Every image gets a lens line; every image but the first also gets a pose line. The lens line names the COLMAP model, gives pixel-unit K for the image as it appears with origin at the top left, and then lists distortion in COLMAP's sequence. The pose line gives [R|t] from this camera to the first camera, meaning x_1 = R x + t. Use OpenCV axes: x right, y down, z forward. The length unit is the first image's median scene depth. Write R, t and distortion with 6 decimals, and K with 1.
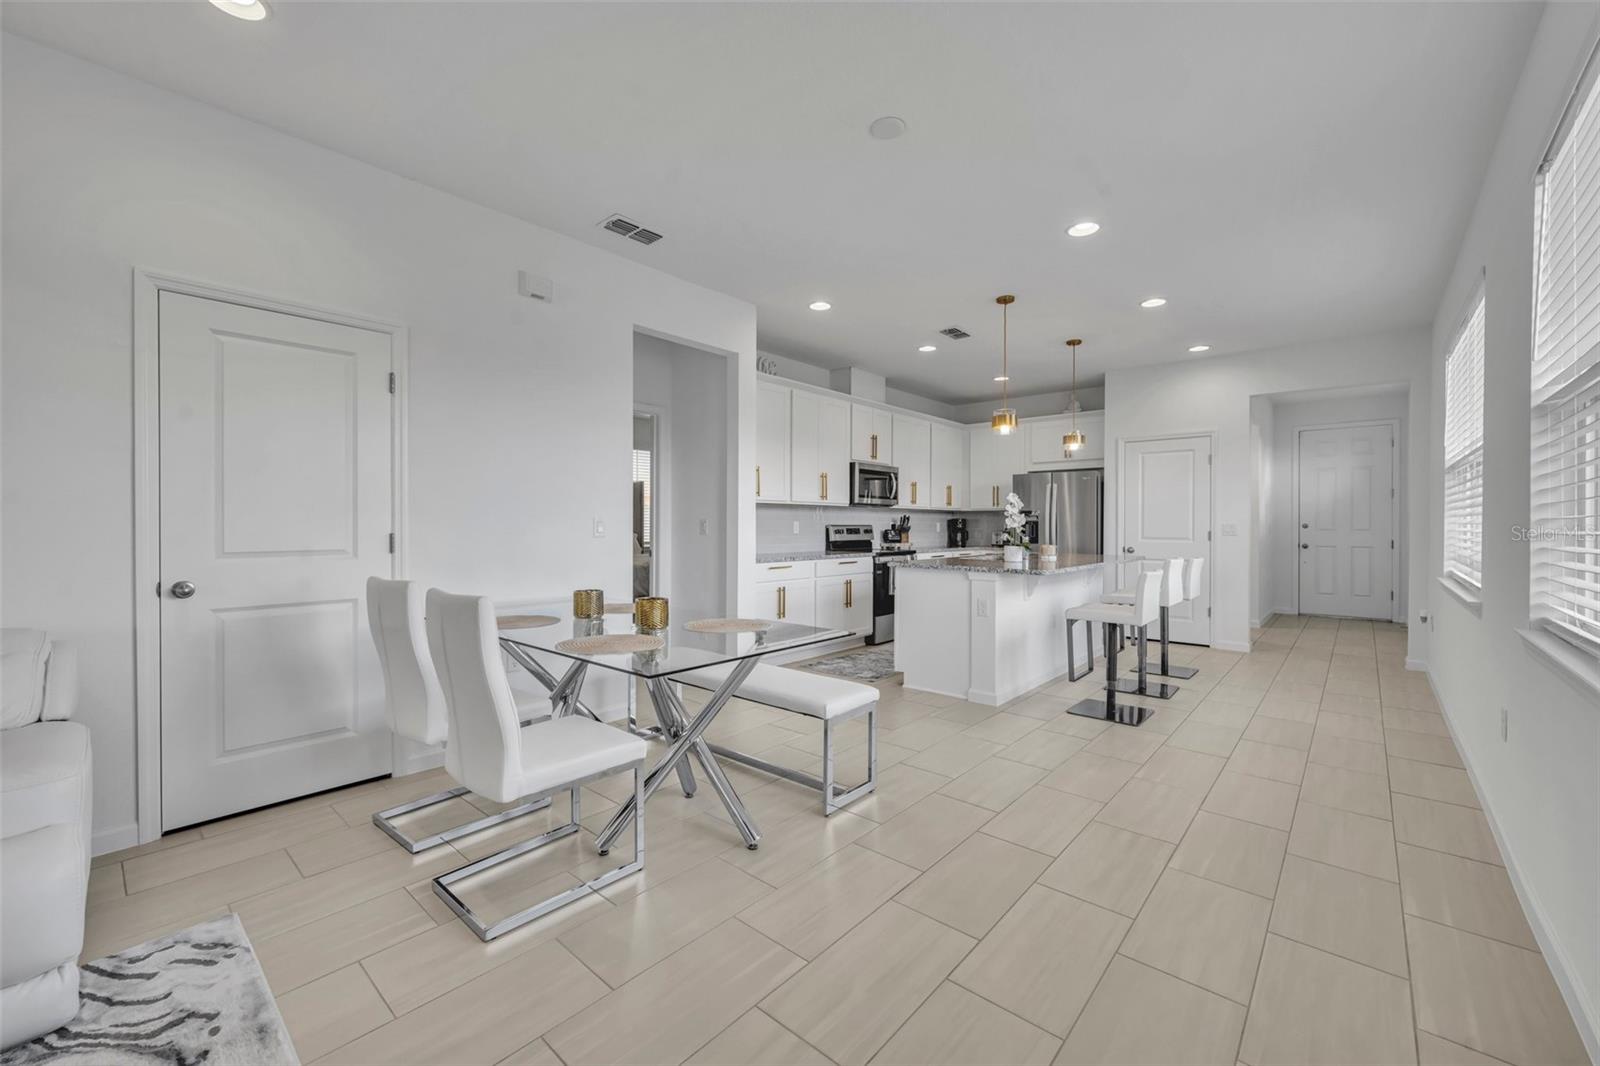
lens RADIAL K [[645.1, 0, 794.5], [0, 645.1, 526.5], [0, 0, 1]] dist [-0.002630, 0.000146]
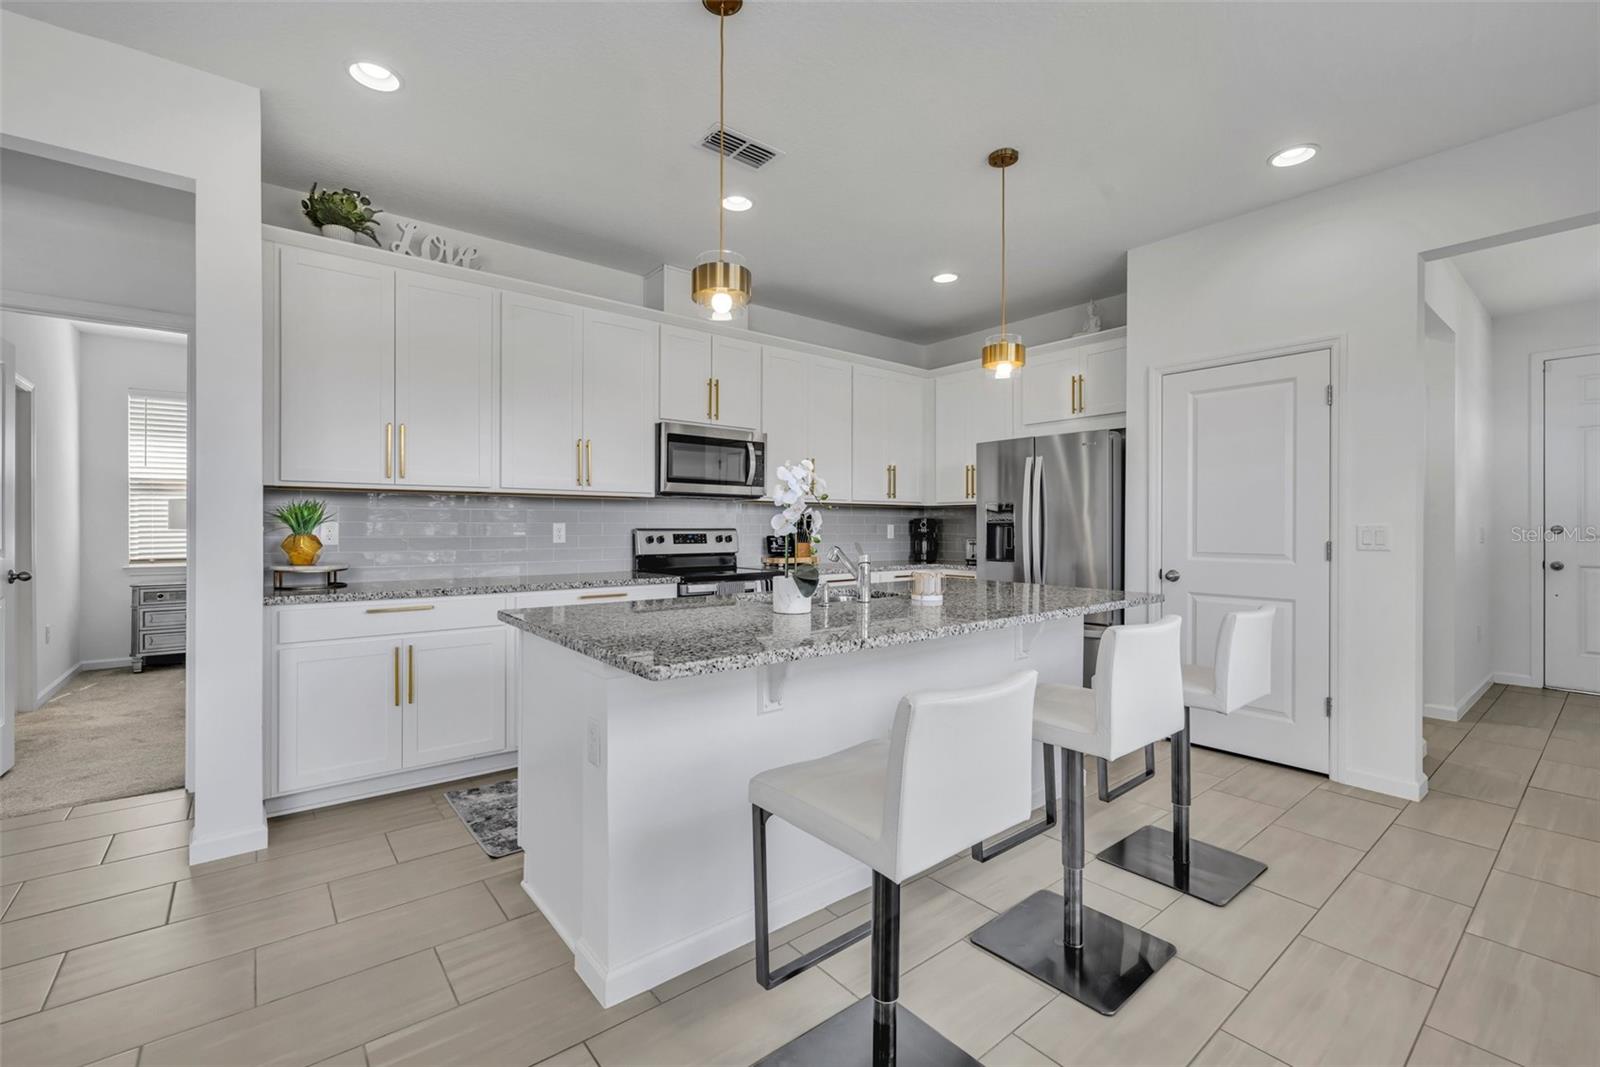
lens RADIAL K [[685.7, 0, 794.4], [0, 685.7, 527.9], [0, 0, 1]] dist [0.000027, -0.000475]
pose [[0.985656, -0.000366, -0.168766, 0.294952], [0.000089, 0.999999, -0.001651, -0.001952], [0.168766, 0.001612, 0.985655, 0.370547]]
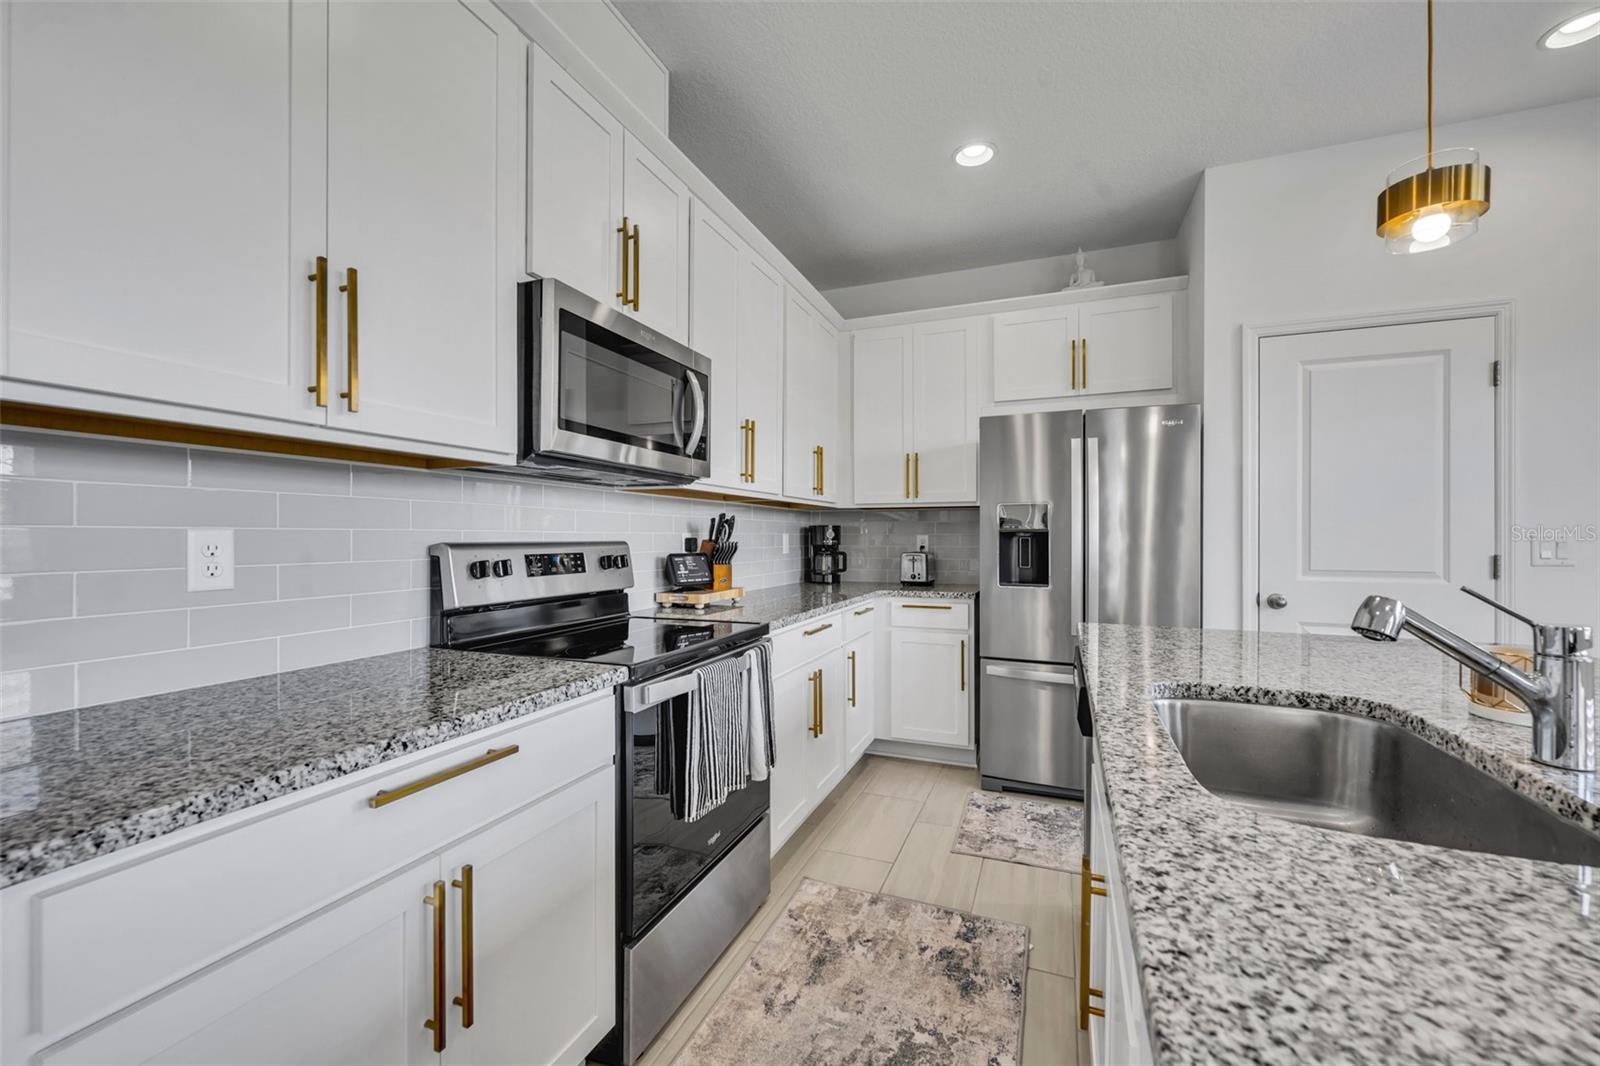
lens RADIAL K [[645.1, 0, 797.2], [0, 645.1, 540.0], [0, 0, 1]] dist [-0.002630, 0.000146]
pose [[0.942820, -0.003654, 0.333282, 0.095294], [0.002485, 0.999989, 0.003931, -0.004134], [-0.333293, -0.002878, 0.942819, 0.685593]]
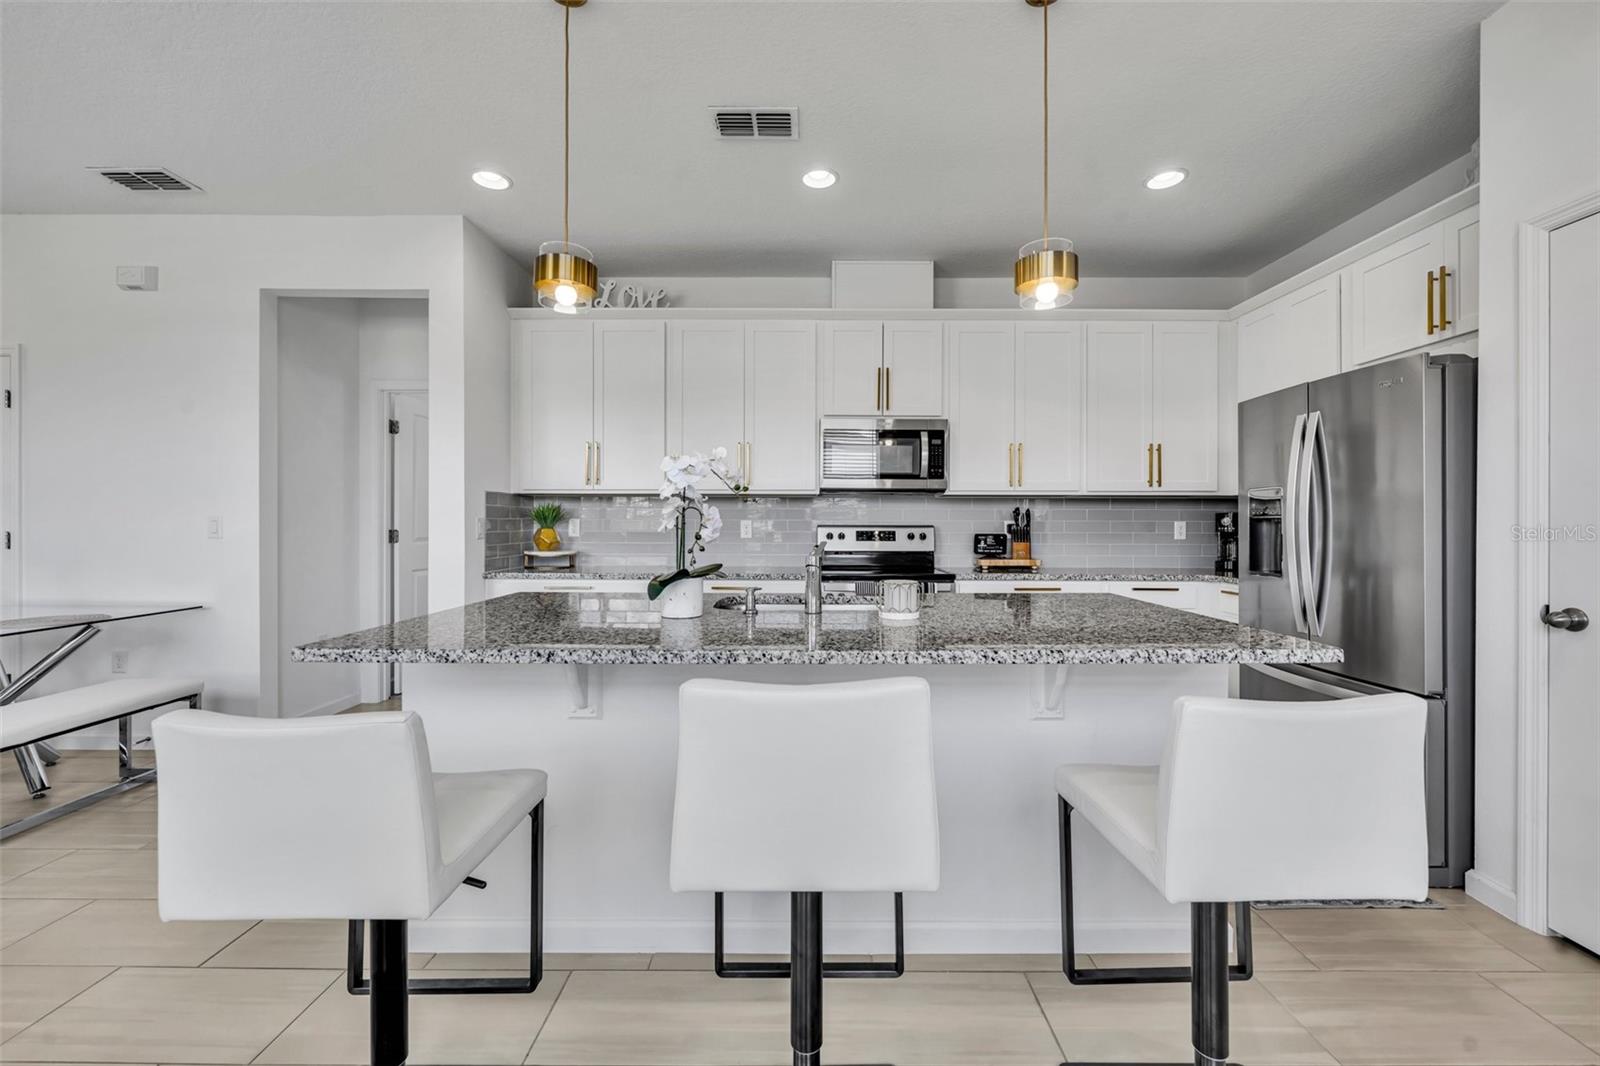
lens RADIAL K [[645.1, 0, 802.9], [0, 645.1, 522.9], [0, 0, 1]] dist [-0.002630, 0.000146]
pose [[0.661075, -0.001763, -0.750317, 0.486511], [-0.003667, 0.999978, -0.005580, -0.001184], [0.750311, 0.006441, 0.661054, 0.550874]]
